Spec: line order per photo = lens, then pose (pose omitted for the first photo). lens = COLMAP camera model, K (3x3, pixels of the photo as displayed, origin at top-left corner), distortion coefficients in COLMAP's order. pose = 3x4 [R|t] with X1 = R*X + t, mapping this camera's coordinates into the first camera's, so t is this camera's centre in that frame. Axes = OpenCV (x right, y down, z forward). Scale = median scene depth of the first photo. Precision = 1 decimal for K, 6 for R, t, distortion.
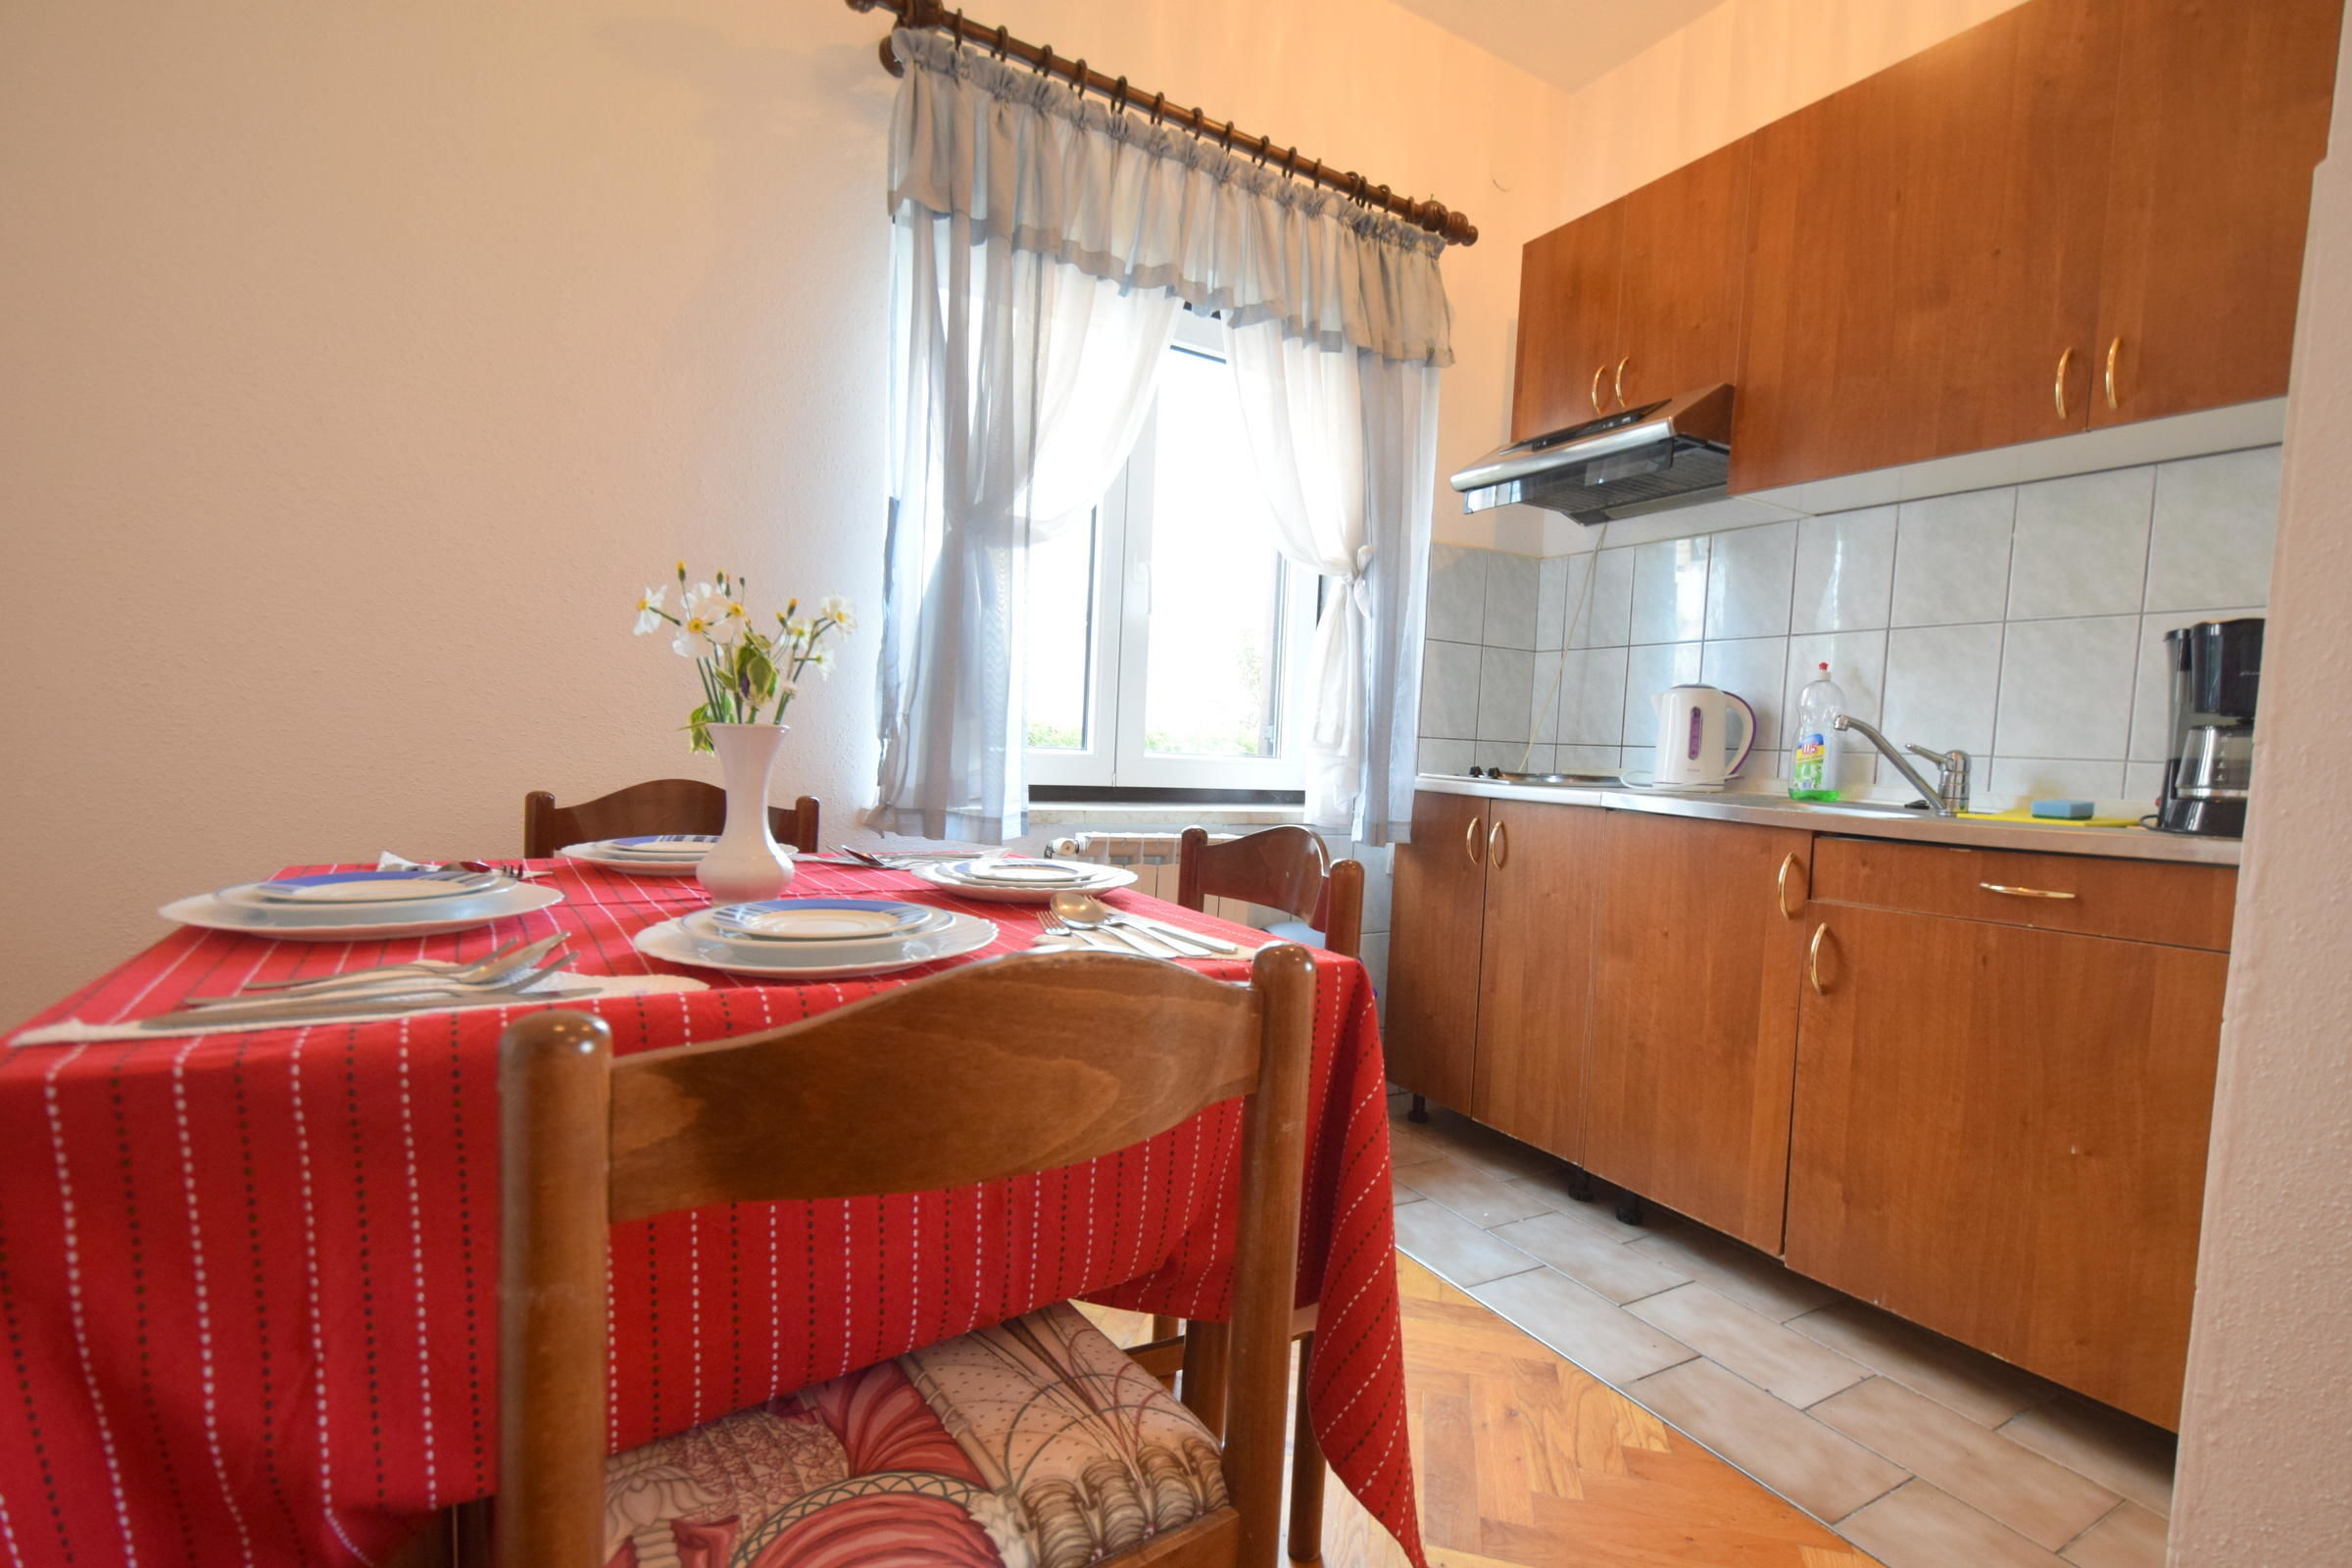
lens RADIAL K [[1064.5, 0, 1186.9], [0, 1064.5, 814.3], [0, 0, 1]] dist [0.008849, -0.009307]
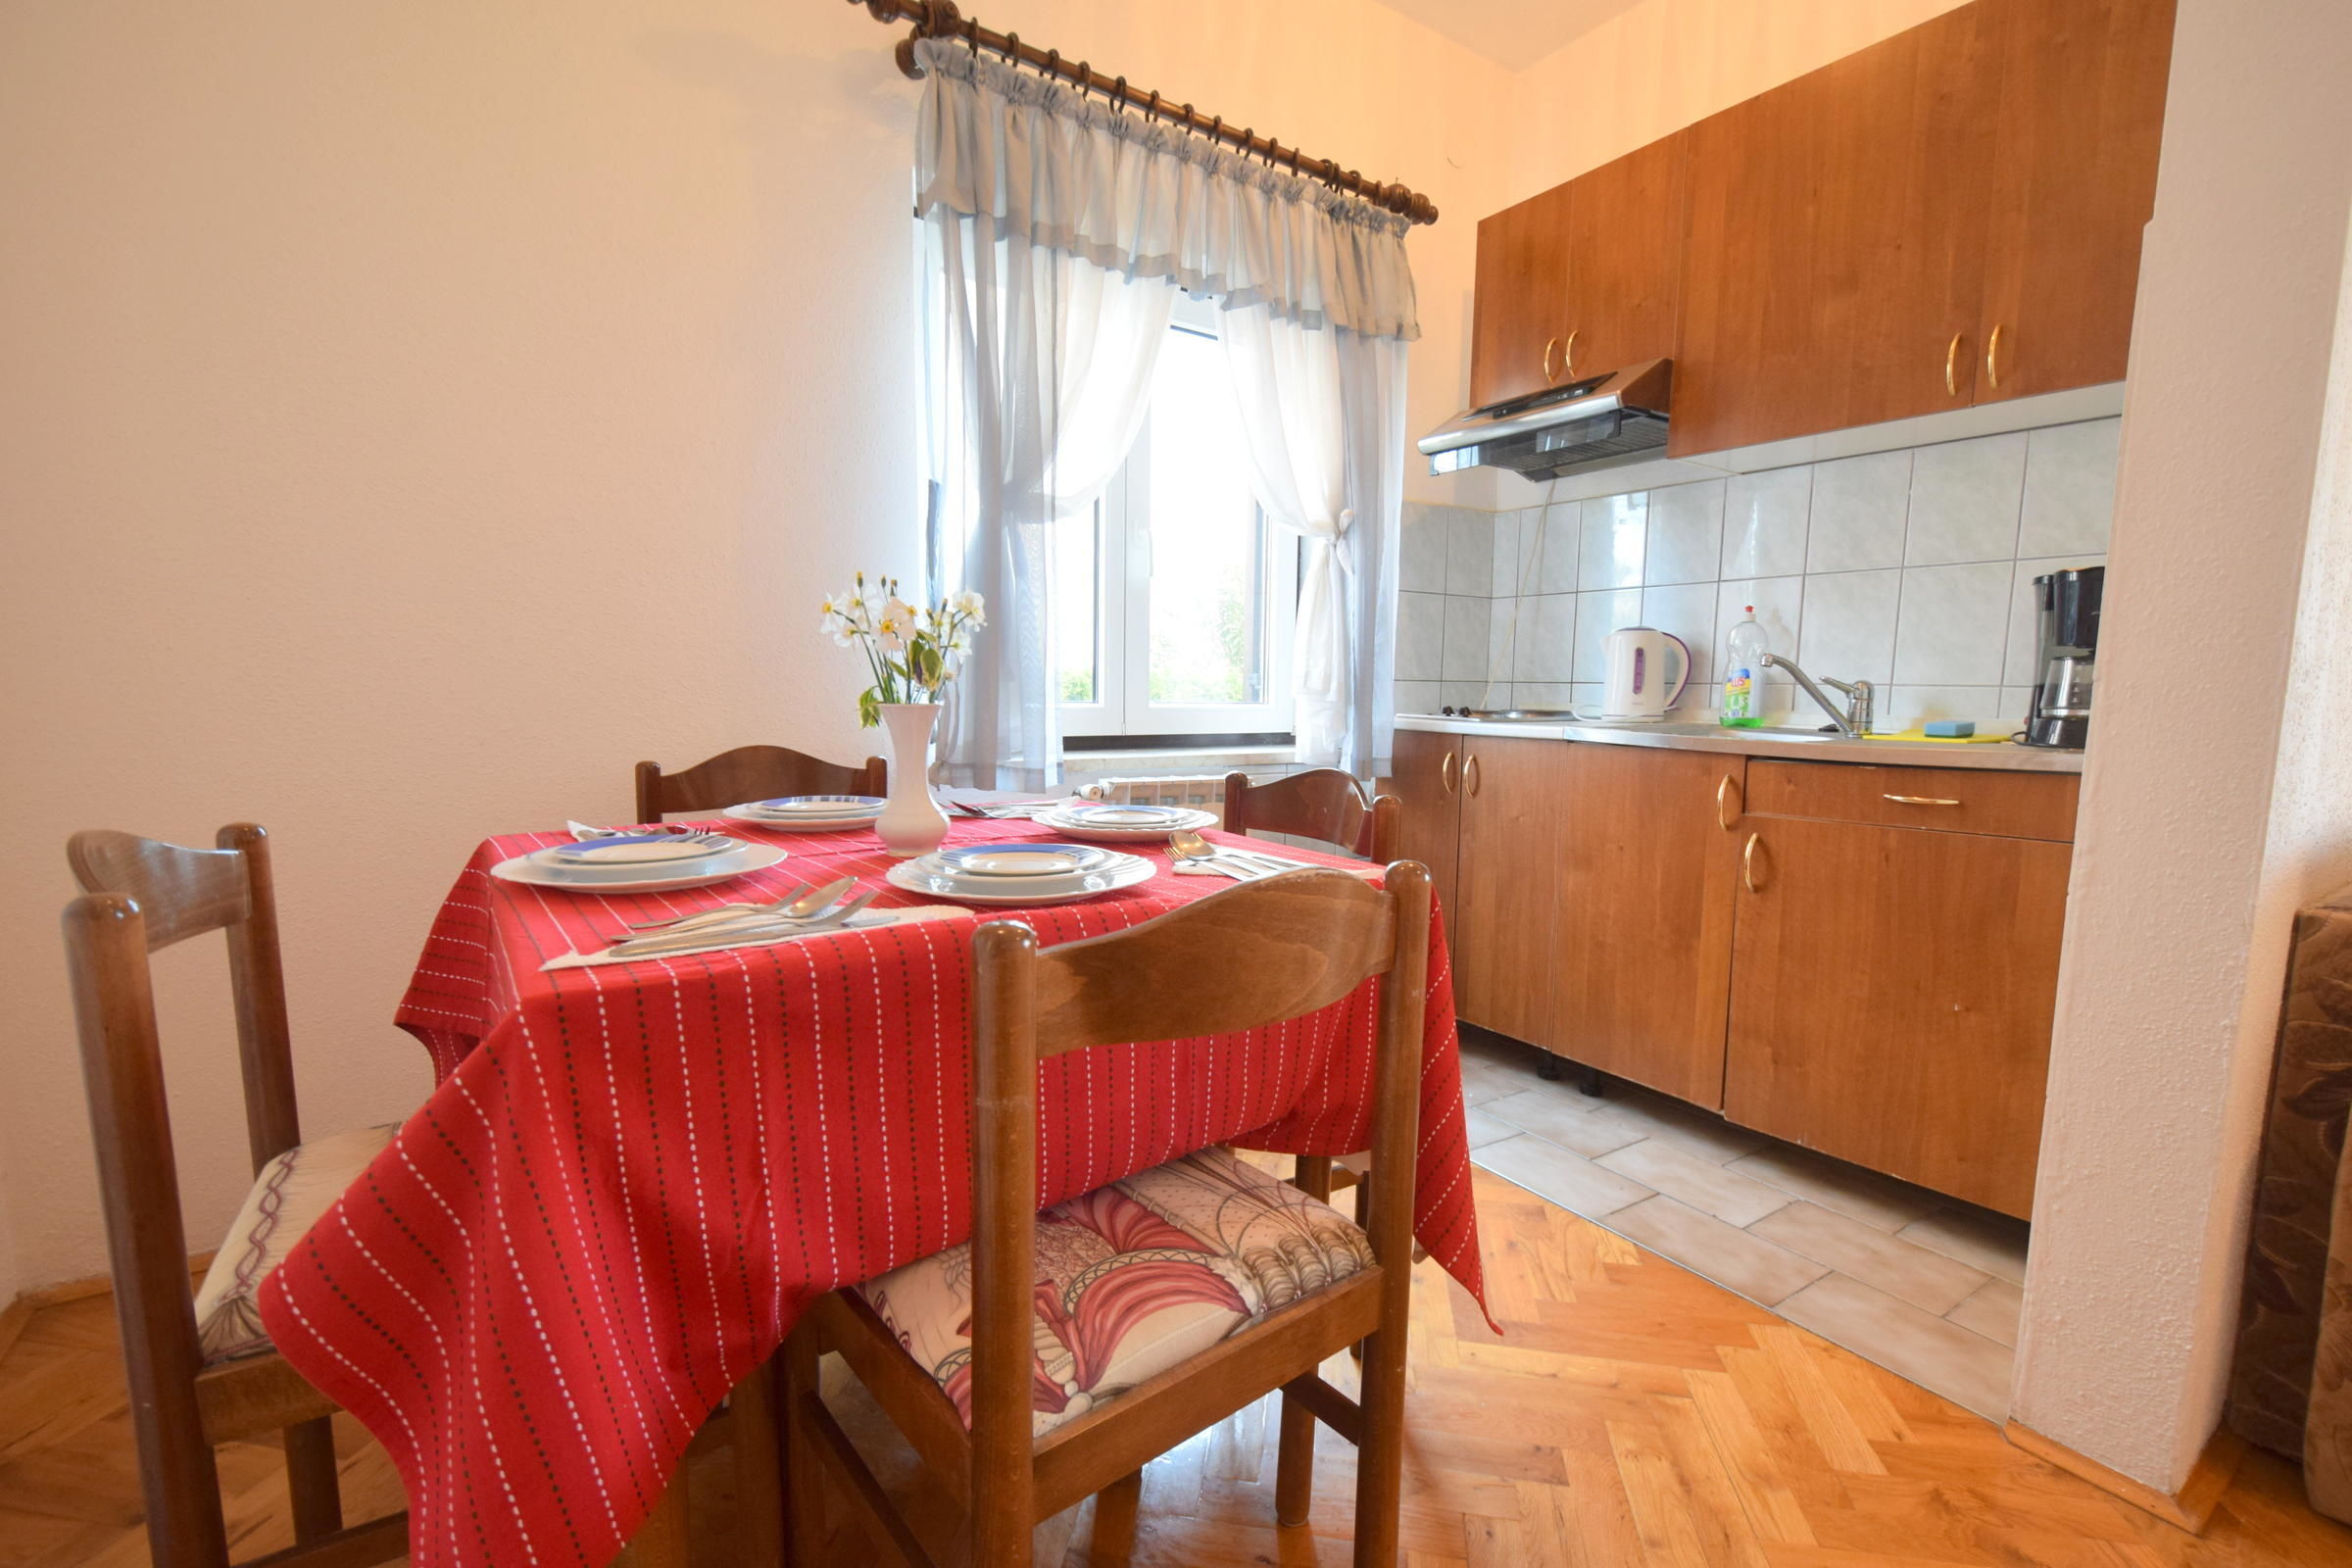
lens RADIAL K [[1043.6, 0, 1186.3], [0, 1043.6, 813.3], [0, 0, 1]] dist [0.008485, -0.008593]
pose [[0.997575, -0.038991, 0.057644, -0.086596], [0.035526, 0.997568, 0.059965, -0.010132], [-0.059842, -0.057772, 0.996535, -0.102552]]
